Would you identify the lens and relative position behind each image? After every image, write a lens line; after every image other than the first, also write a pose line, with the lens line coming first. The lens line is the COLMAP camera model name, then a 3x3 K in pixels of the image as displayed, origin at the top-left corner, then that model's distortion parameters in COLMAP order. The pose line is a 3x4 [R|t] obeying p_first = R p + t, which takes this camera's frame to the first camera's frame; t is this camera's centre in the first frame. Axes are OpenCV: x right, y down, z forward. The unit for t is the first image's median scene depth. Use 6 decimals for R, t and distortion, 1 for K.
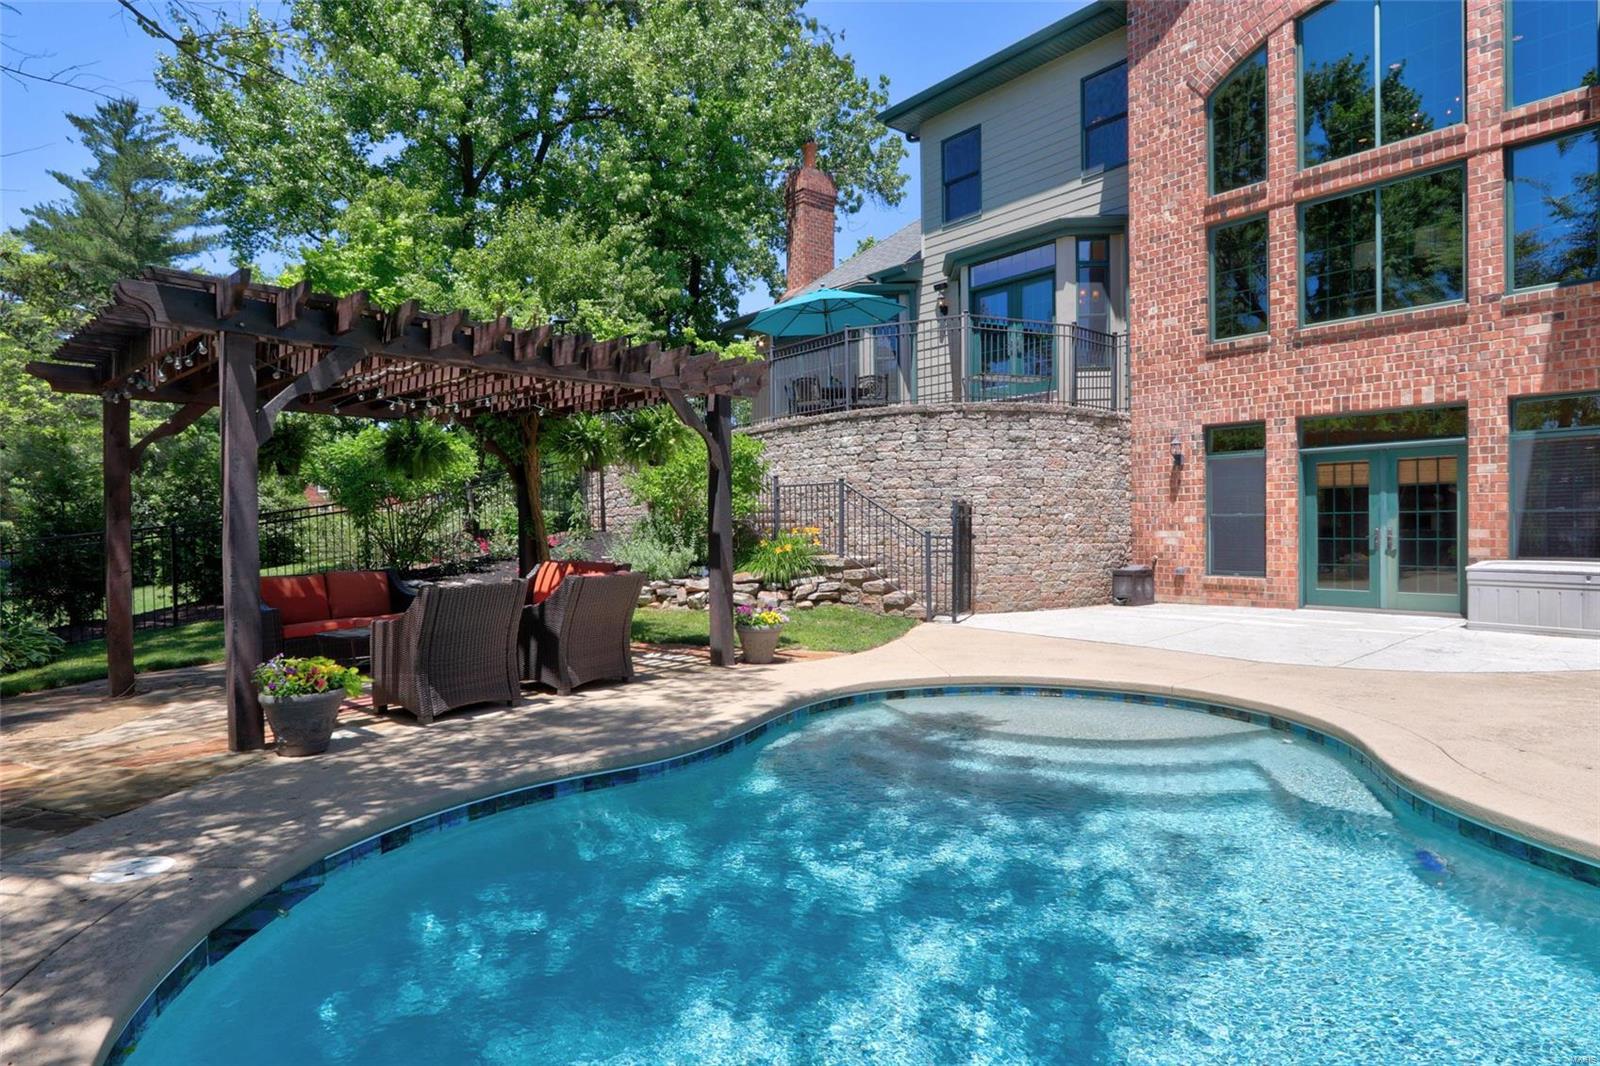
lens RADIAL K [[861.2, 0, 801.8], [0, 861.2, 534.0], [0, 0, 1]] dist [-0.014584, 0.000055]
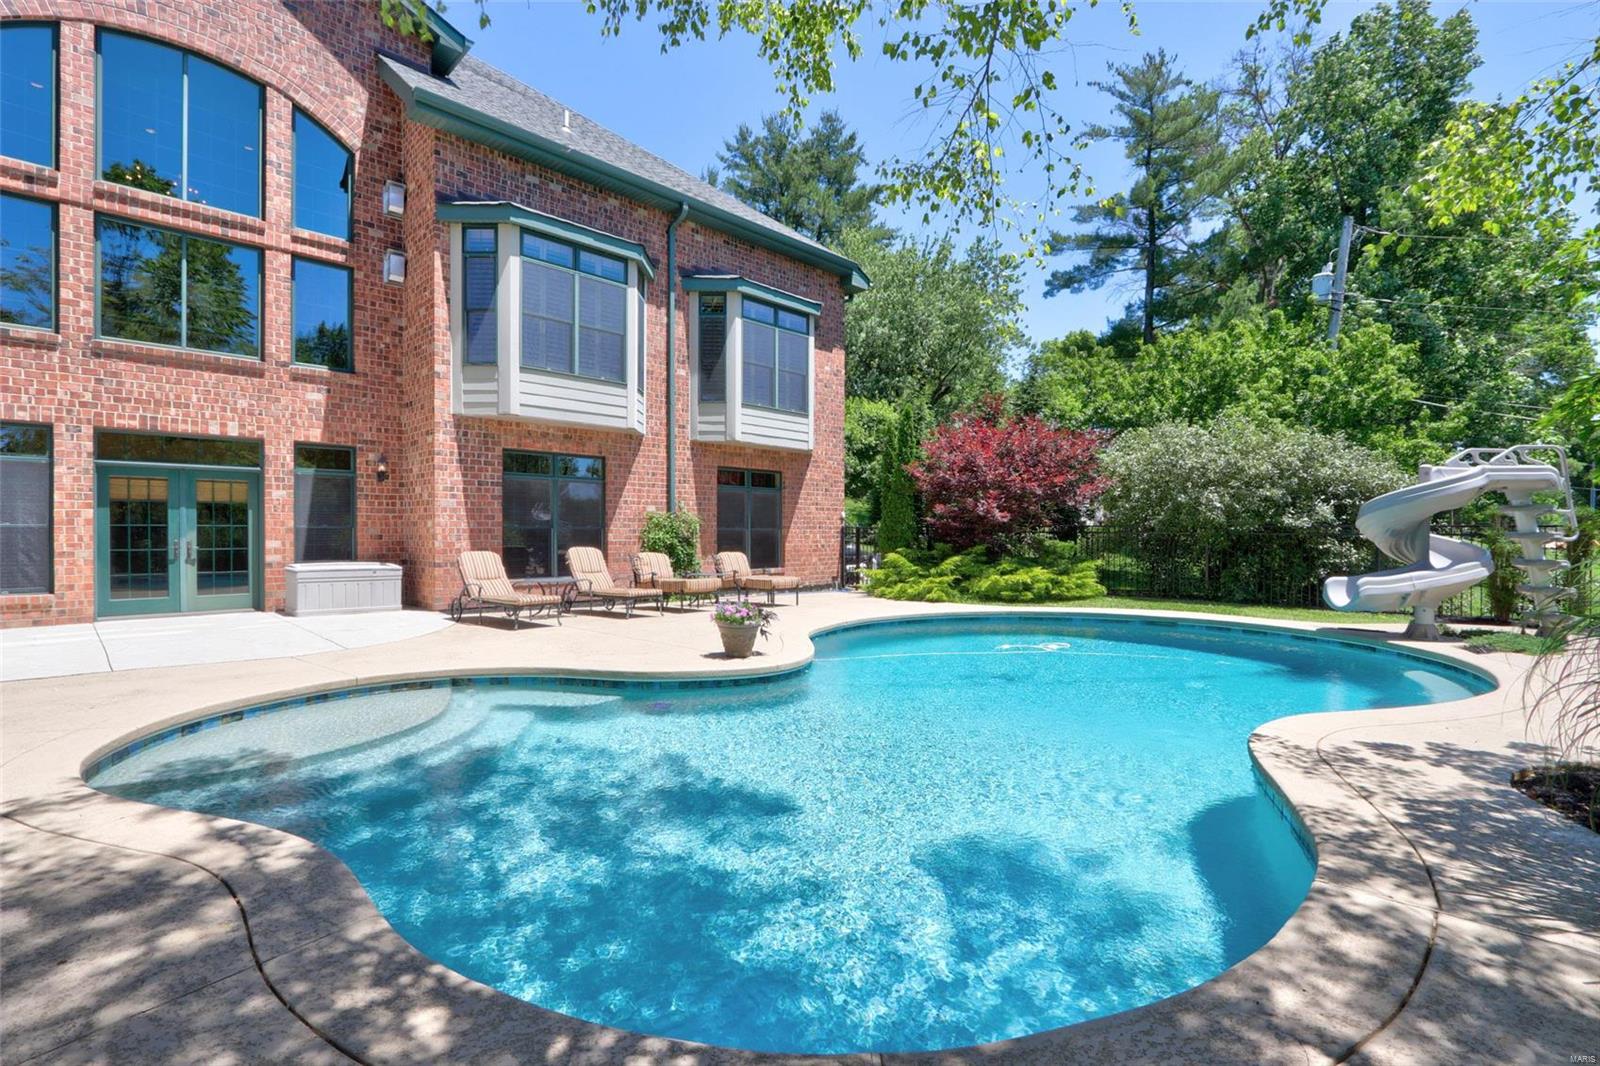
lens RADIAL K [[747.5, 0, 796.4], [0, 747.5, 526.6], [0, 0, 1]] dist [-0.020030, 0.003663]
pose [[-0.101348, 0.016220, 0.994719, -0.365349], [0.008001, 0.999848, -0.015488, -0.002754], [-0.994819, 0.006389, -0.101462, 0.302745]]
